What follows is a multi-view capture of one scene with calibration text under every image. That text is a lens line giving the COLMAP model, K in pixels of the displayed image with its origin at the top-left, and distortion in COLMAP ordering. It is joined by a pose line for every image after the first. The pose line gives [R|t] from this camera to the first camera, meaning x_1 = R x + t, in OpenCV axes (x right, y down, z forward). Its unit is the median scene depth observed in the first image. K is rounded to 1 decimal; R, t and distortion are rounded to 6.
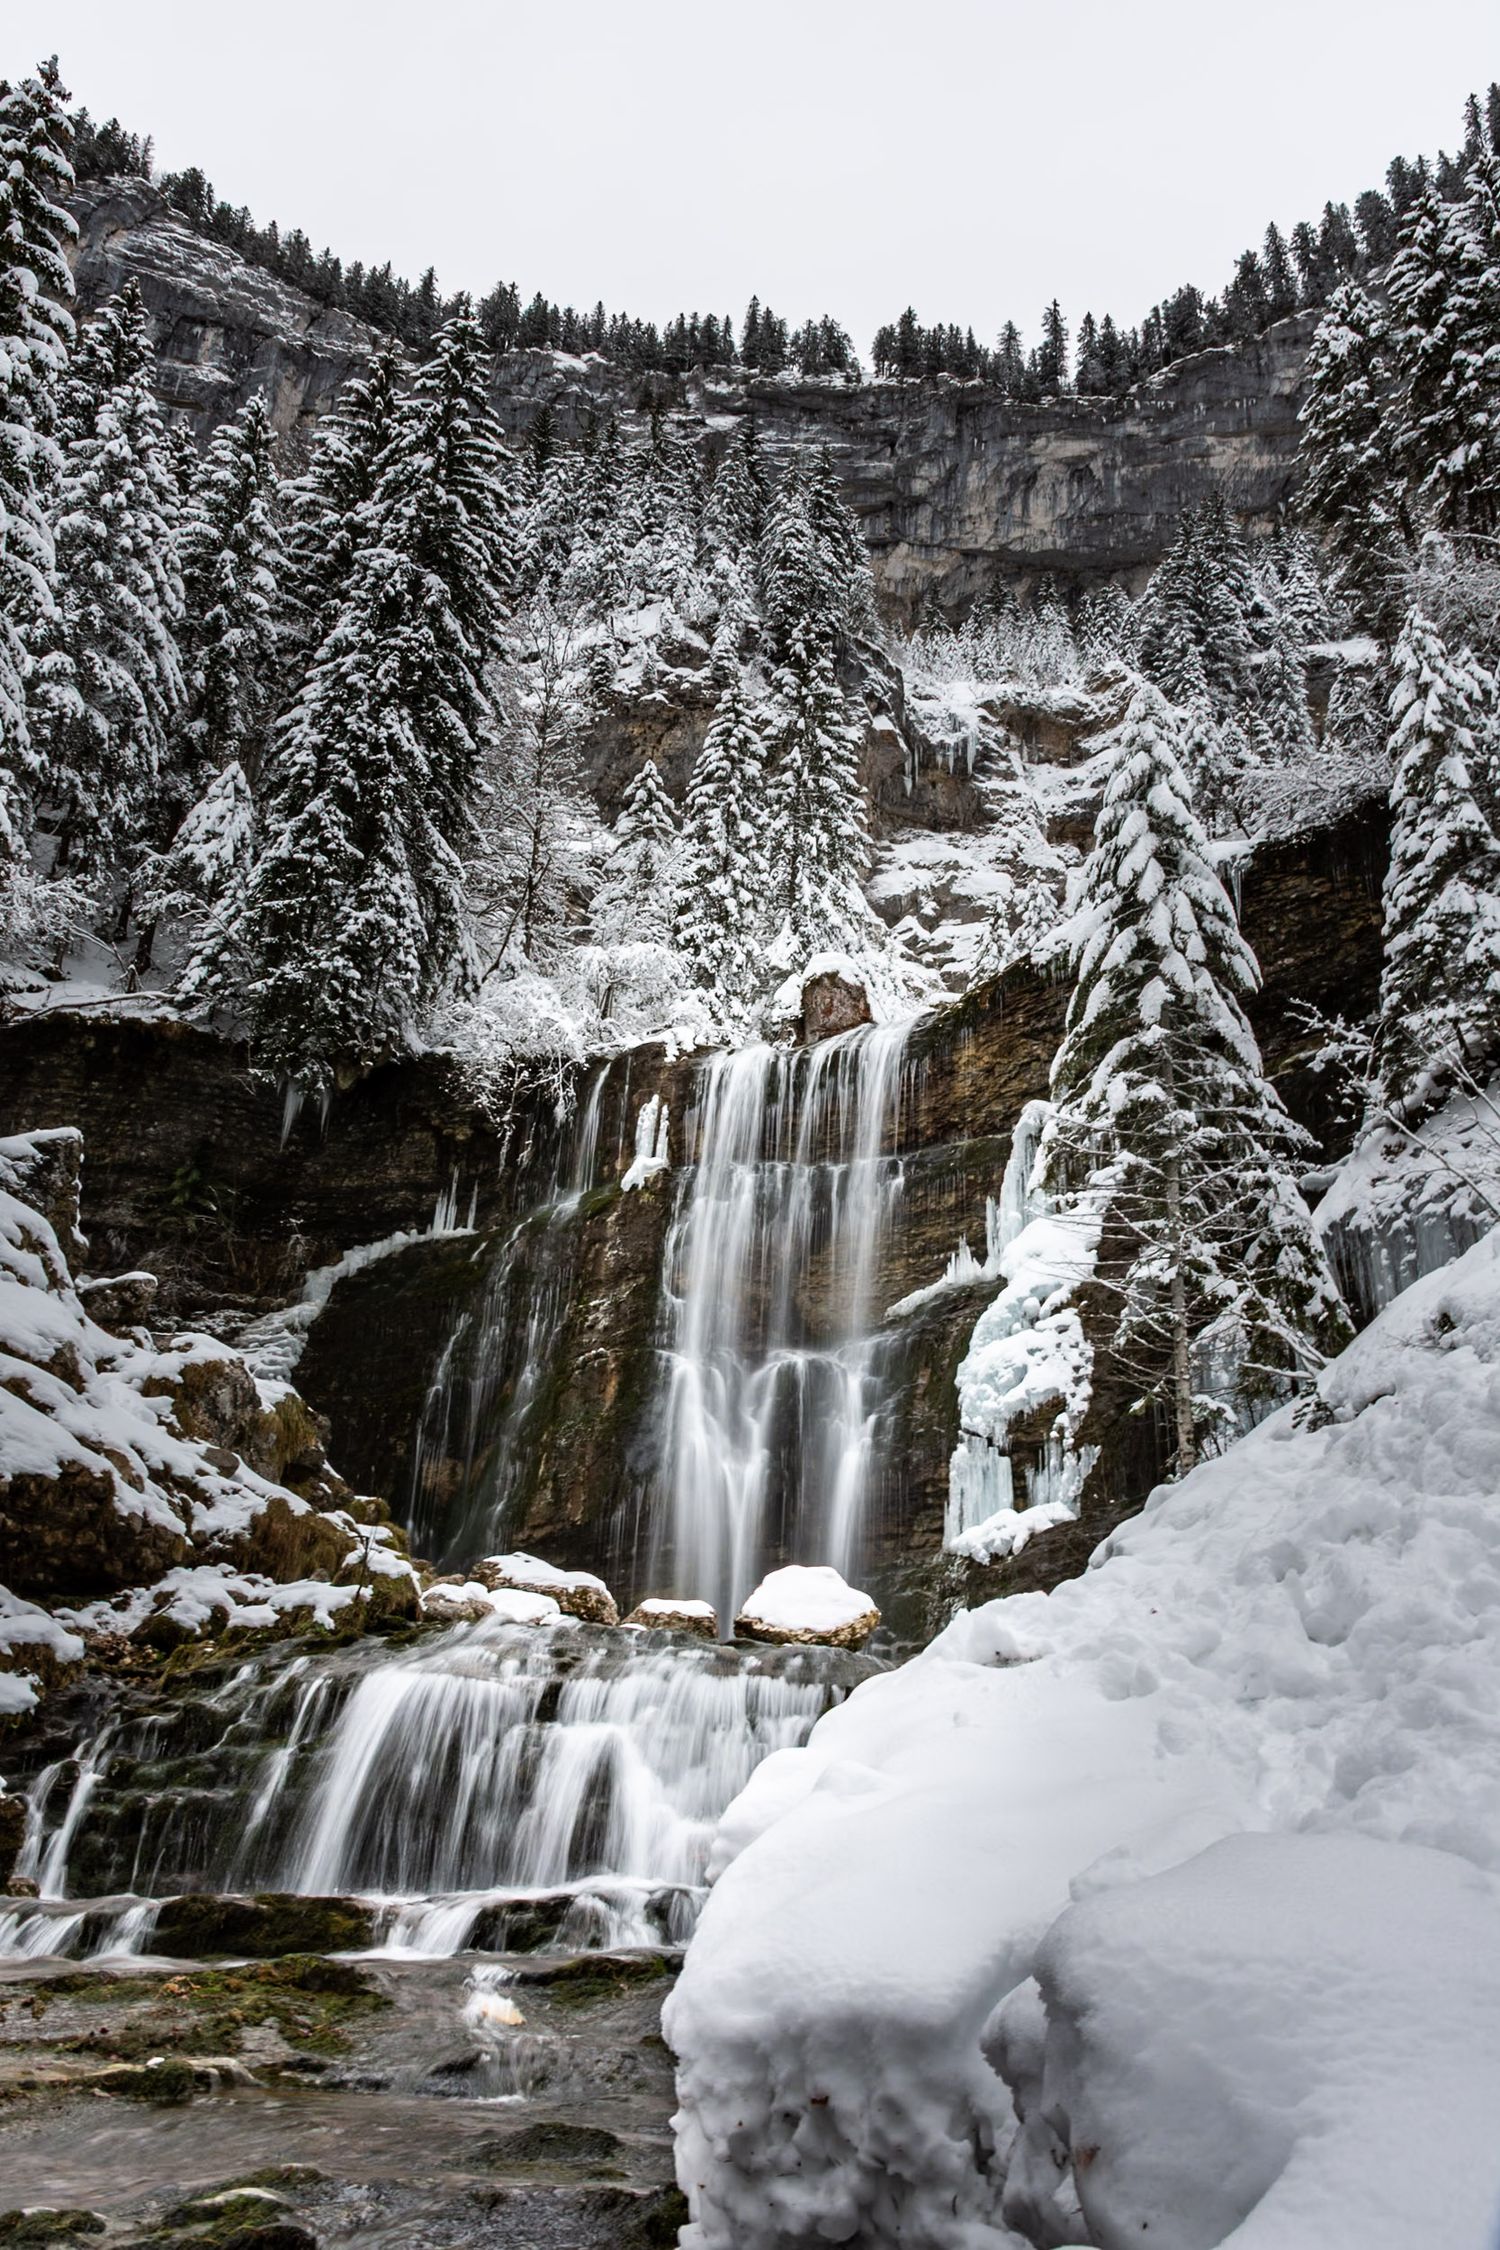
lens RADIAL K [[1777.1, 0, 750.0], [0, 1777.1, 1125.0], [0, 0, 1]] dist [0.002670, -0.056229]
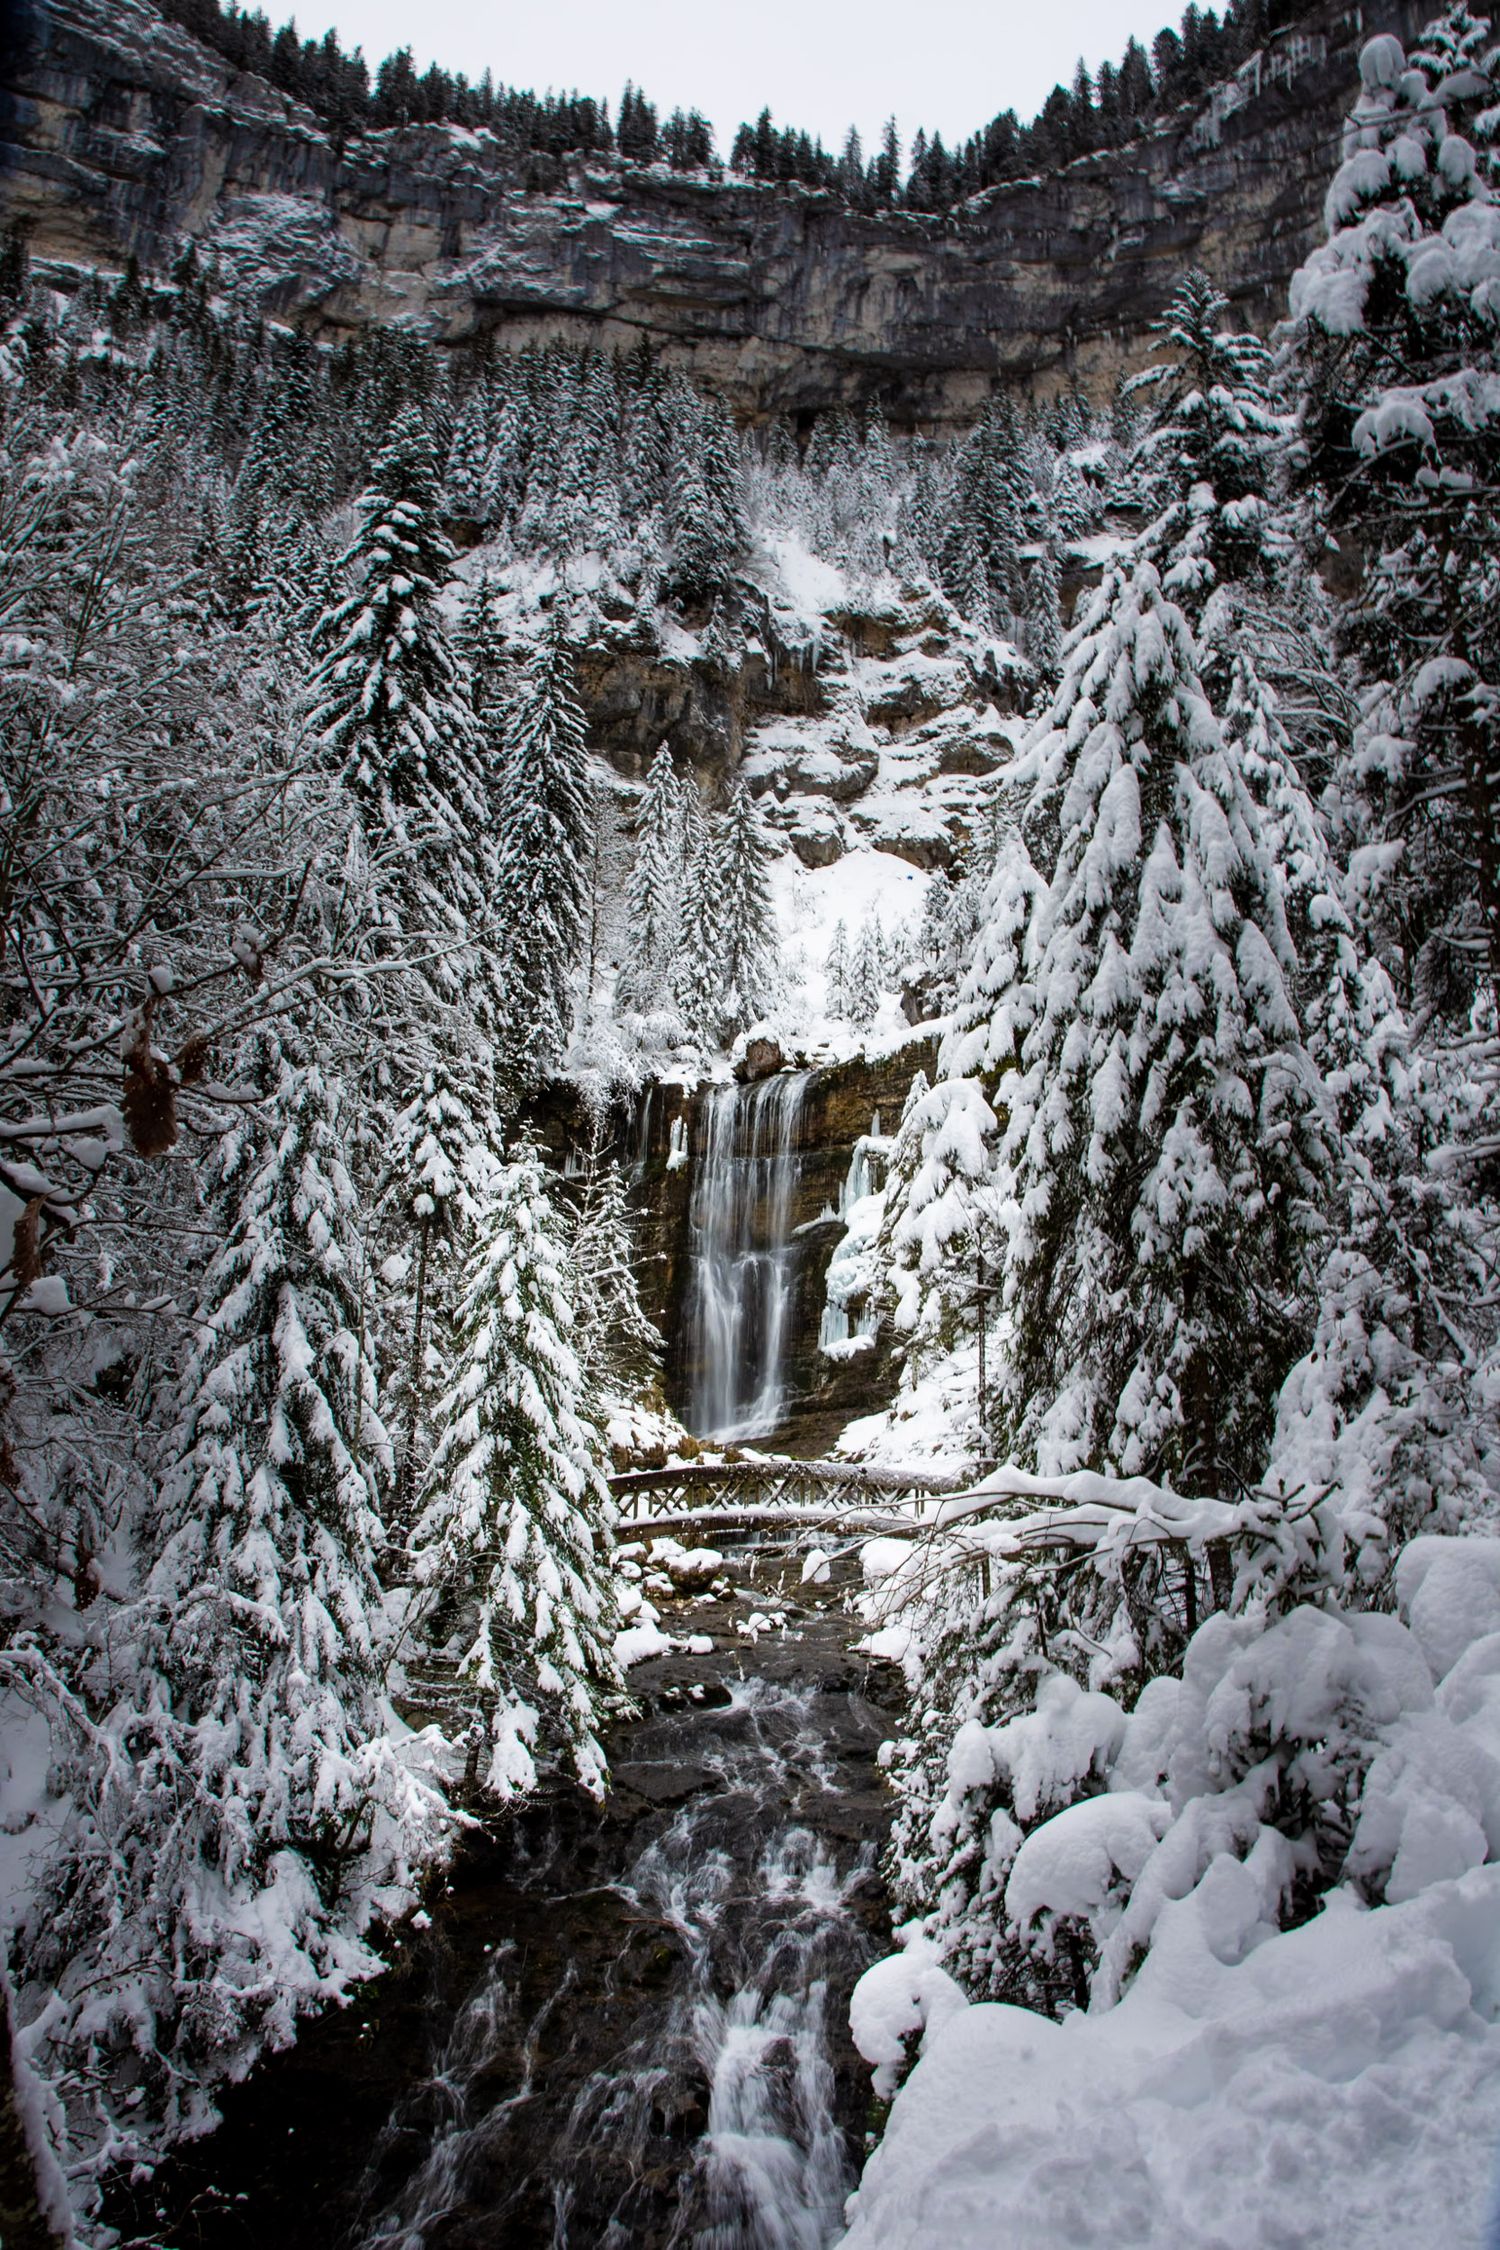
lens RADIAL K [[1629.5, 0, 750.0], [0, 1629.5, 1125.0], [0, 0, 1]] dist [-0.058605, 0.004040]
pose [[0.993364, 0.006019, 0.114857, -0.066393], [-0.035045, 0.966983, 0.252421, -0.170385], [-0.109546, -0.254771, 0.960777, -0.285840]]
